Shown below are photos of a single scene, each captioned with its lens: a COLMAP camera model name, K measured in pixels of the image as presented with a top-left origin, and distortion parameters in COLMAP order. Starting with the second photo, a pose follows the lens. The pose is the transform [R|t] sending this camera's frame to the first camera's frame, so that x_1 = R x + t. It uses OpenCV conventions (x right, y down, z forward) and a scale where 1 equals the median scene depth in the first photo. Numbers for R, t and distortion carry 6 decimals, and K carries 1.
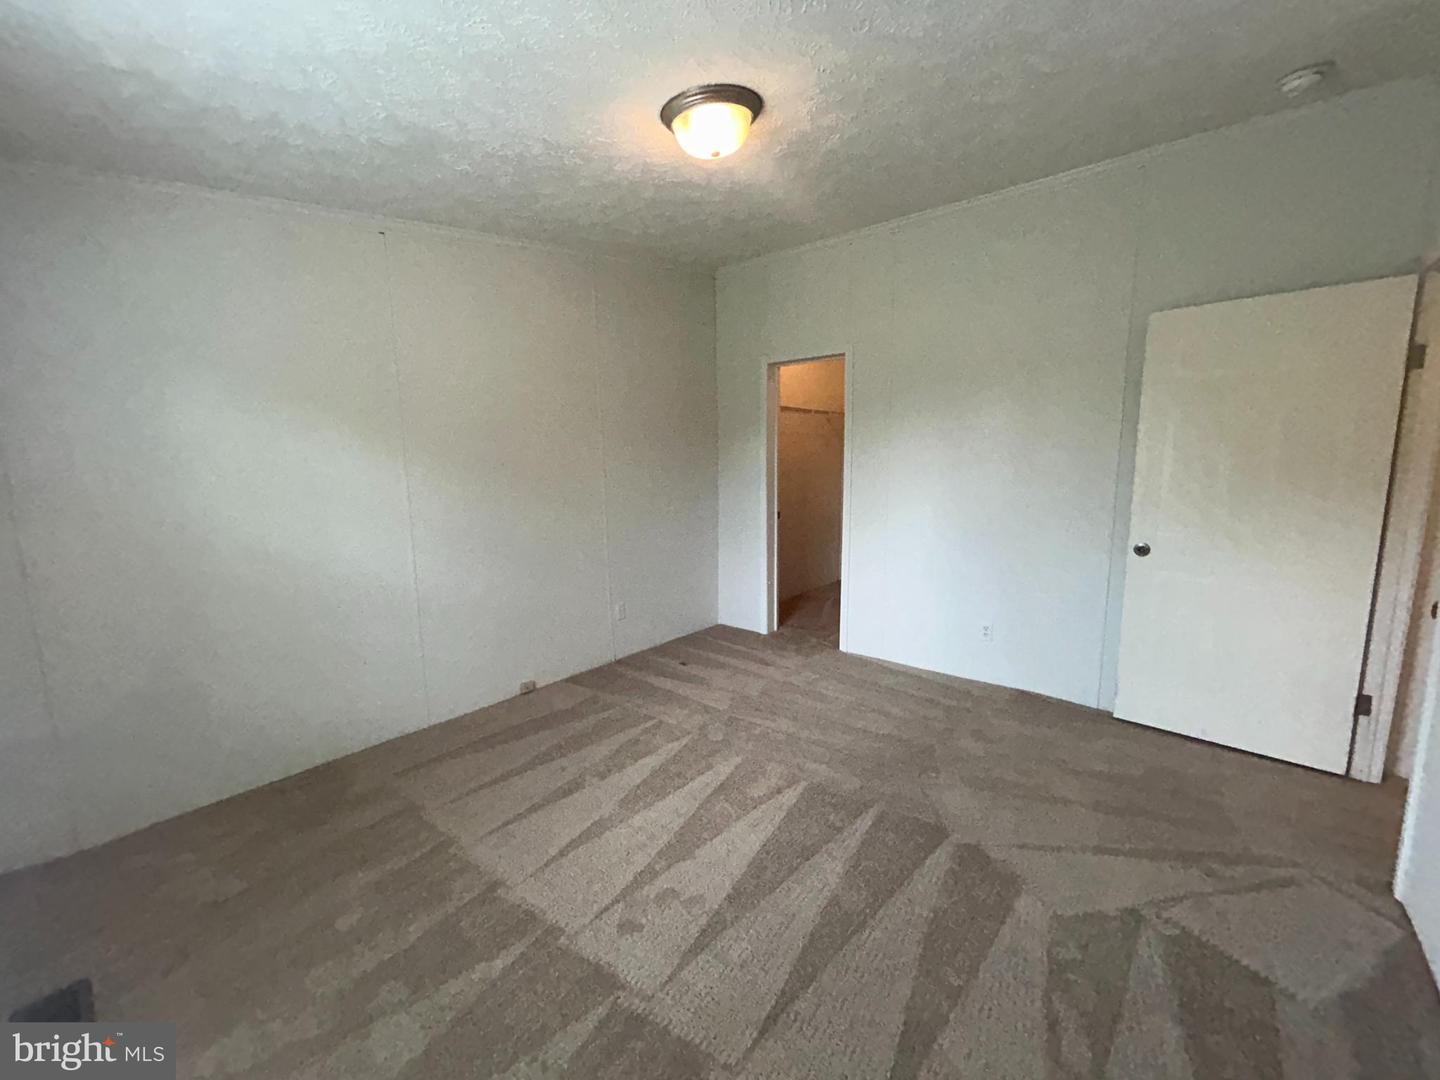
lens RADIAL K [[588.1, 0, 718.5], [0, 588.1, 538.0], [0, 0, 1]] dist [-0.000370, 0.001454]
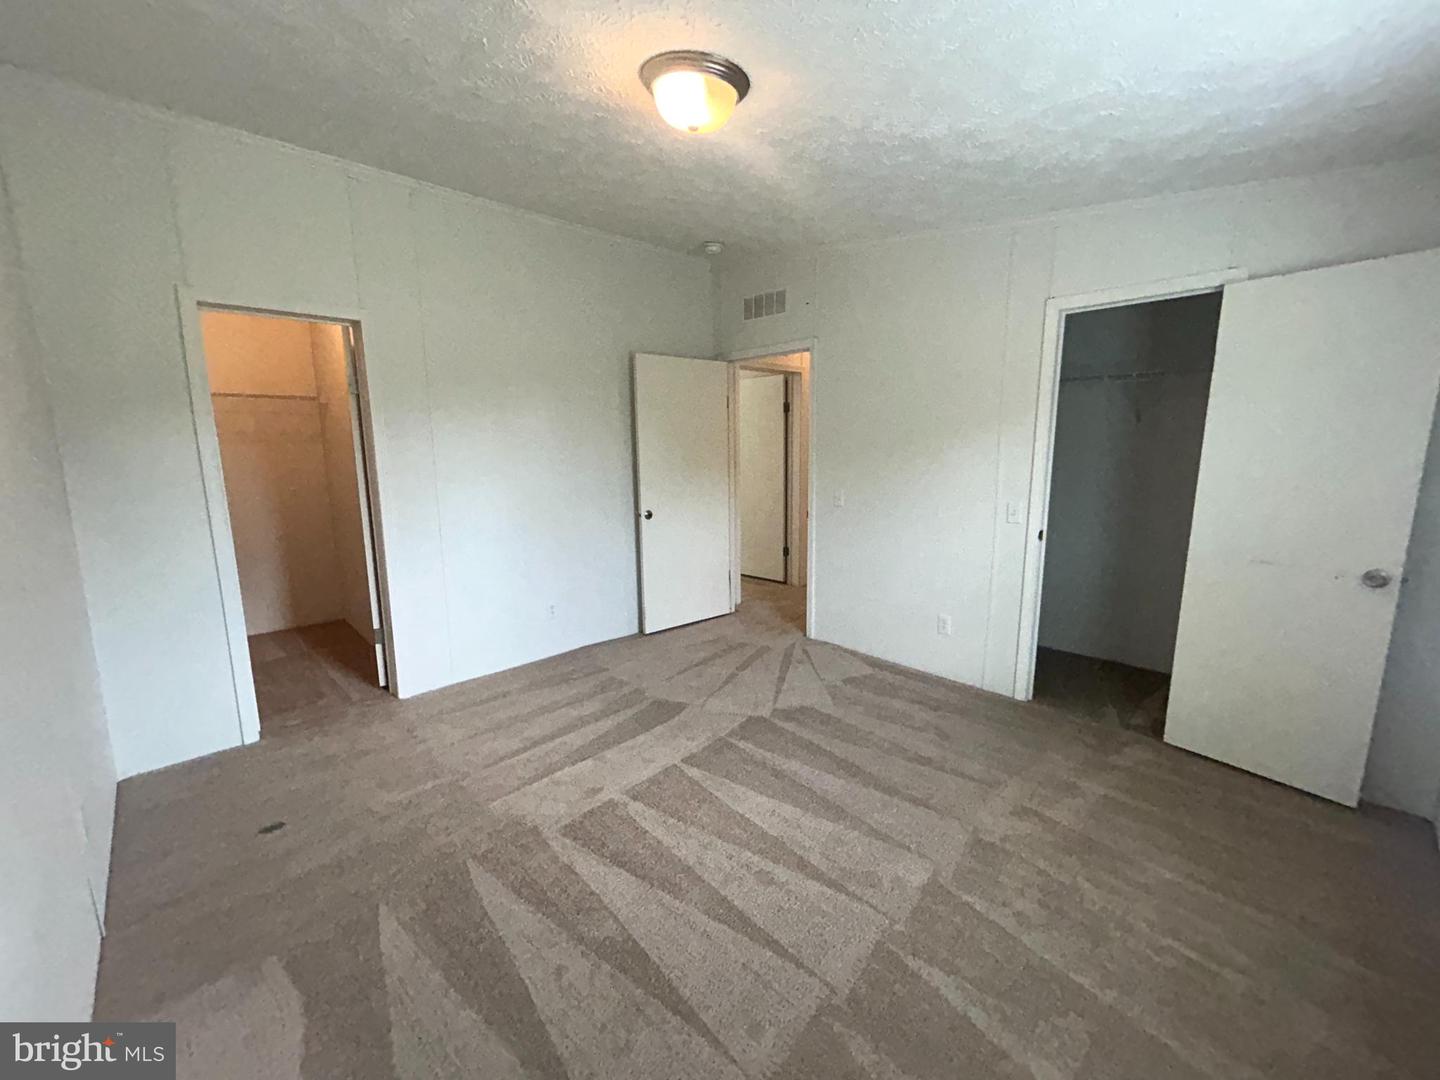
lens RADIAL K [[588.1, 0, 719.4], [0, 588.1, 538.7], [0, 0, 1]] dist [-0.000370, 0.001454]
pose [[0.103177, -0.158812, 0.981903, -0.934808], [0.141888, 0.979426, 0.143502, -0.140002], [-0.984491, 0.124514, 0.123588, 0.839131]]
